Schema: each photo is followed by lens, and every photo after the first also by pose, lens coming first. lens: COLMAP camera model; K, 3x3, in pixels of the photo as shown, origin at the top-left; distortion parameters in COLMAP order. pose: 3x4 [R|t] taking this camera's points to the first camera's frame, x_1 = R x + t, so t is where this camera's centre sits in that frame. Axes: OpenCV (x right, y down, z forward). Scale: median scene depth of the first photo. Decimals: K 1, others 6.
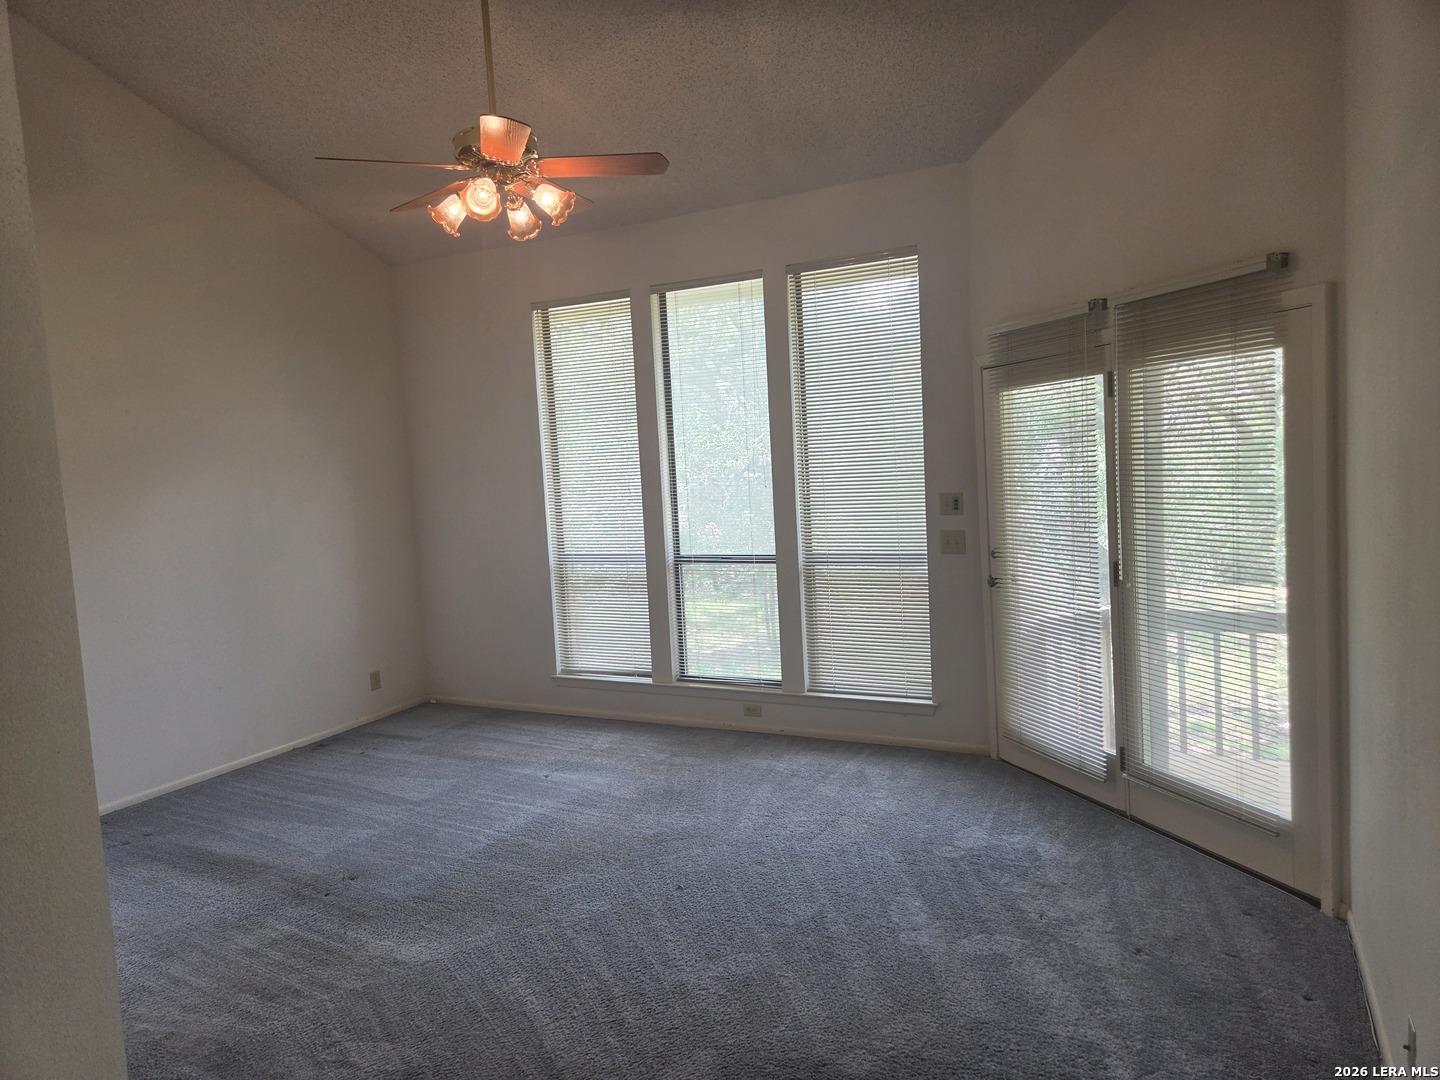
lens RADIAL K [[967.4, 0, 720.0], [0, 967.4, 540.0], [0, 0, 1]] dist [0.075847, -0.060373]
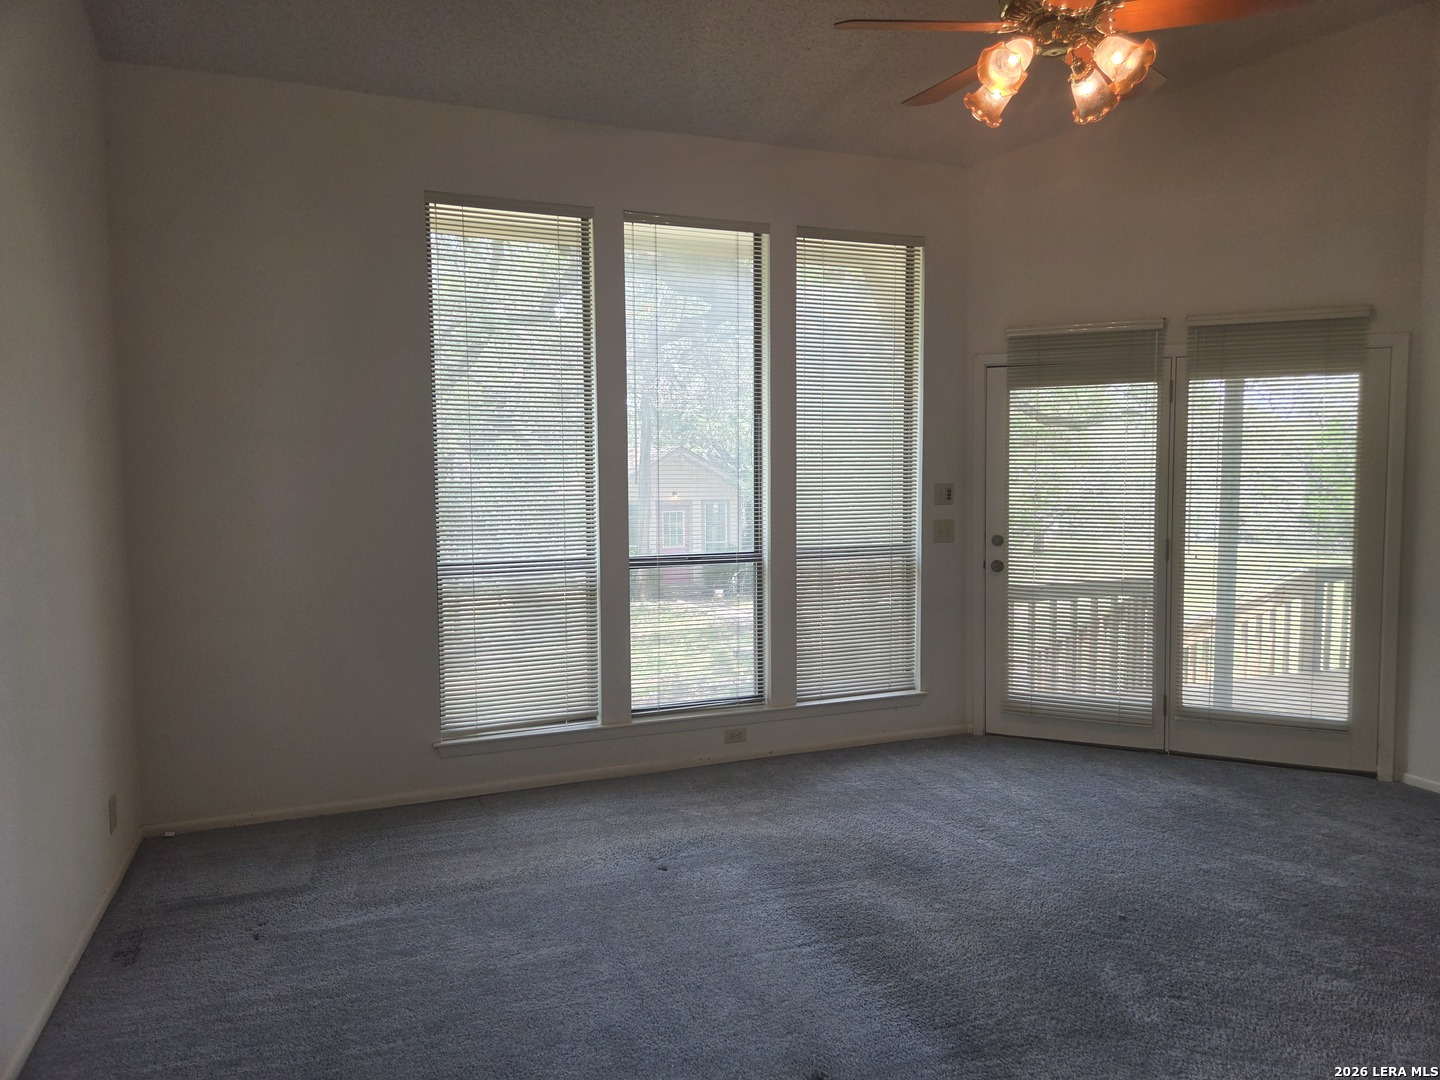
lens RADIAL K [[942.7, 0, 719.4], [0, 942.7, 534.6], [0, 0, 1]] dist [0.040479, 0.001223]
pose [[0.654383, -0.009837, 0.756099, -0.638428], [0.030136, 0.999460, -0.013079, 0.011049], [-0.755562, 0.031345, 0.654327, 0.495844]]
